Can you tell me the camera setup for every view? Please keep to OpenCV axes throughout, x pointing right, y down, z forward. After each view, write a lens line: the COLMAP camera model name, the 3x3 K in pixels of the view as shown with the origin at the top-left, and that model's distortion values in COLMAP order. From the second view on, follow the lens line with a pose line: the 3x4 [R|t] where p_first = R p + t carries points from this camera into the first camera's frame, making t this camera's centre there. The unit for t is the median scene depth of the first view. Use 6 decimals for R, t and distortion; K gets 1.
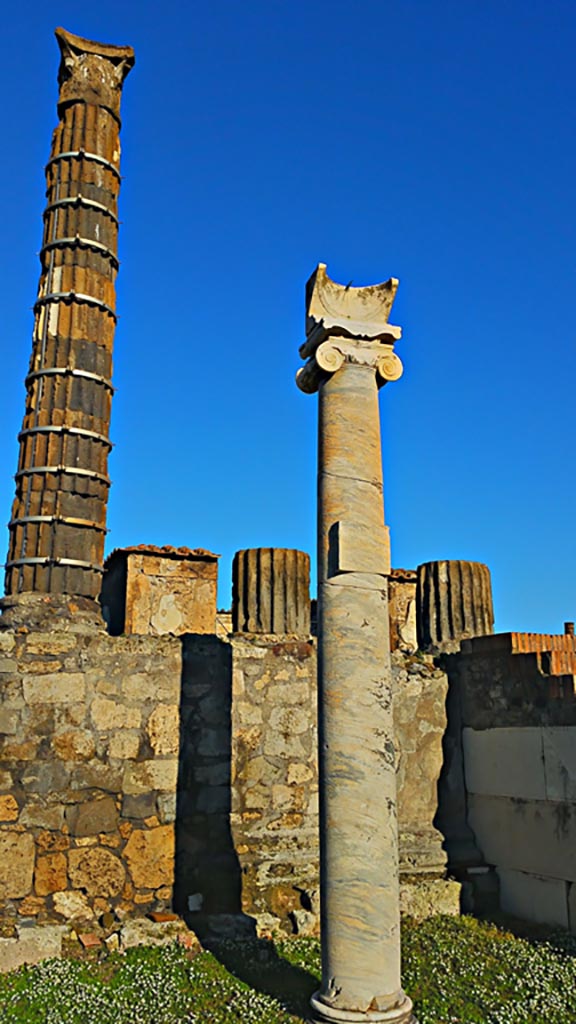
lens RADIAL K [[882.6, 0, 269.1], [0, 882.6, 504.3], [0, 0, 1]] dist [0.107143, -0.148606]
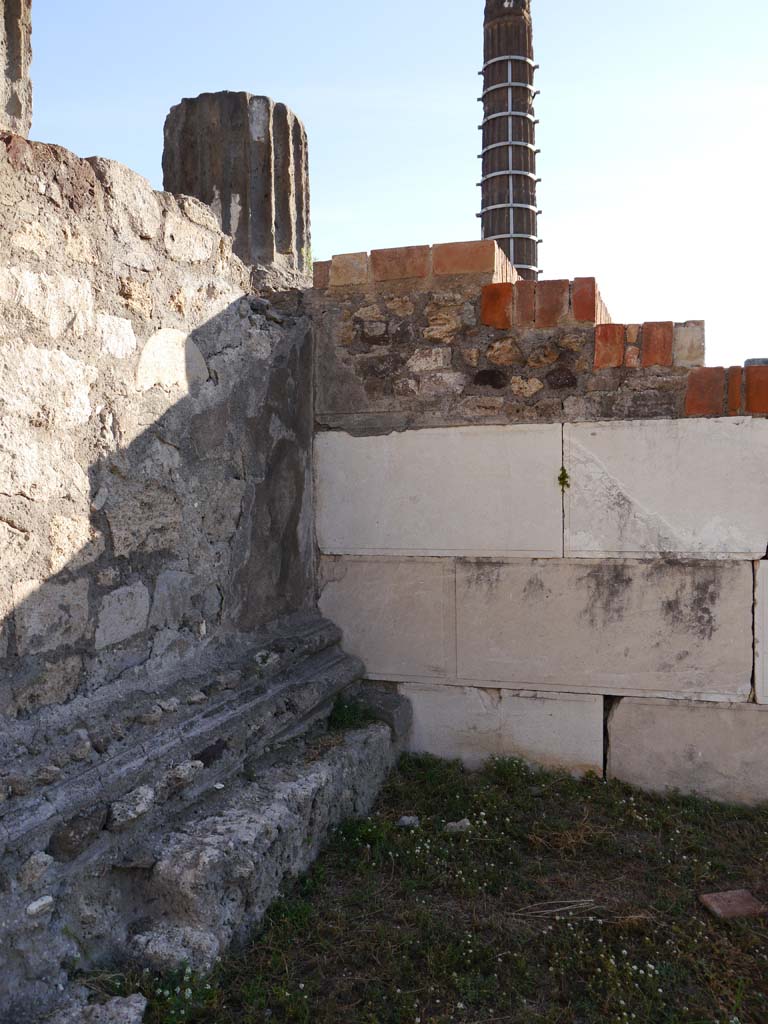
lens RADIAL K [[847.8, 0, 393.2], [0, 847.8, 514.2], [0, 0, 1]] dist [-0.042562, 0.024640]
pose [[0.642769, -0.040274, 0.765001, -0.133292], [-0.178949, 0.963095, 0.201059, 0.214268], [-0.744866, -0.266131, 0.611840, 0.744889]]
